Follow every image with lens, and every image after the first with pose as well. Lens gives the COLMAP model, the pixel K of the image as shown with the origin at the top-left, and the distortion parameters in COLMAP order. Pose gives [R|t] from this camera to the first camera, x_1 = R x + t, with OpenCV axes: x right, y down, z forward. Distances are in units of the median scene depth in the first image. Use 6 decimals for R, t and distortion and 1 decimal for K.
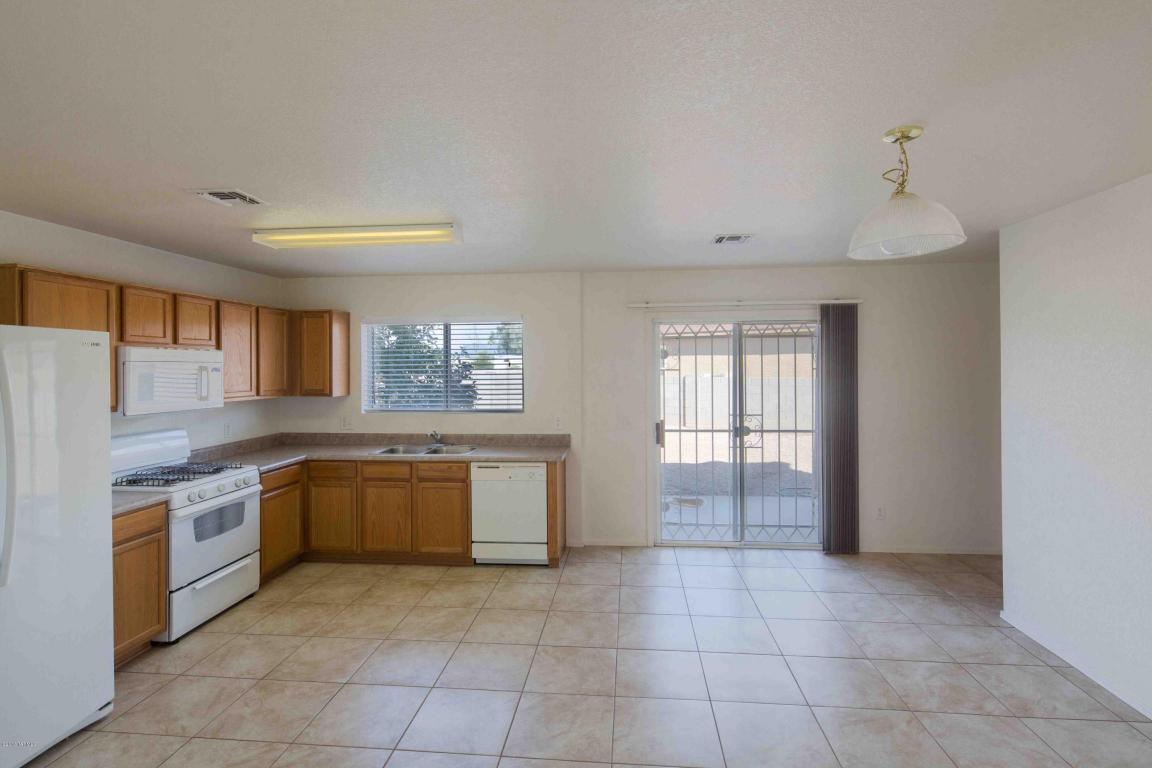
lens RADIAL K [[555.9, 0, 574.7], [0, 555.9, 372.2], [0, 0, 1]] dist [-0.000401, -0.000964]
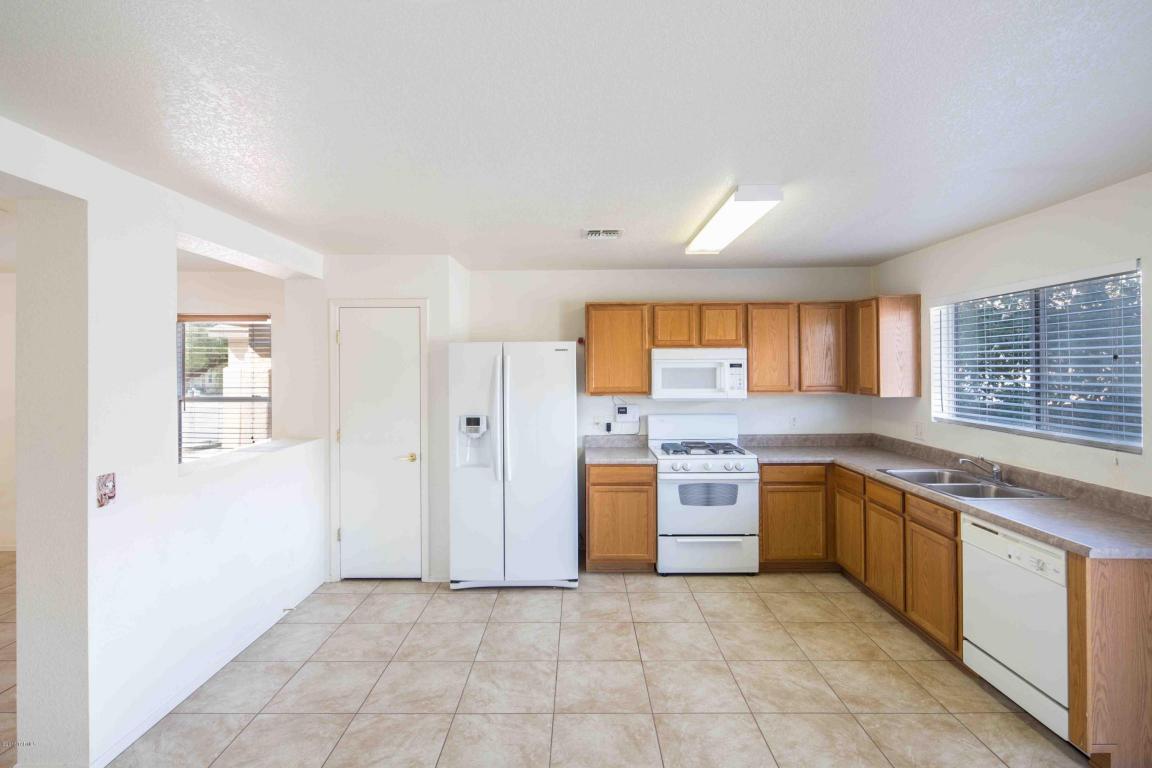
lens RADIAL K [[555.9, 0, 581.7], [0, 555.9, 371.6], [0, 0, 1]] dist [-0.000401, -0.000964]
pose [[0.091037, 0.015412, -0.995728, 0.405505], [-0.005134, 0.999874, 0.015007, -0.006323], [0.995834, 0.003746, 0.091105, 0.507010]]
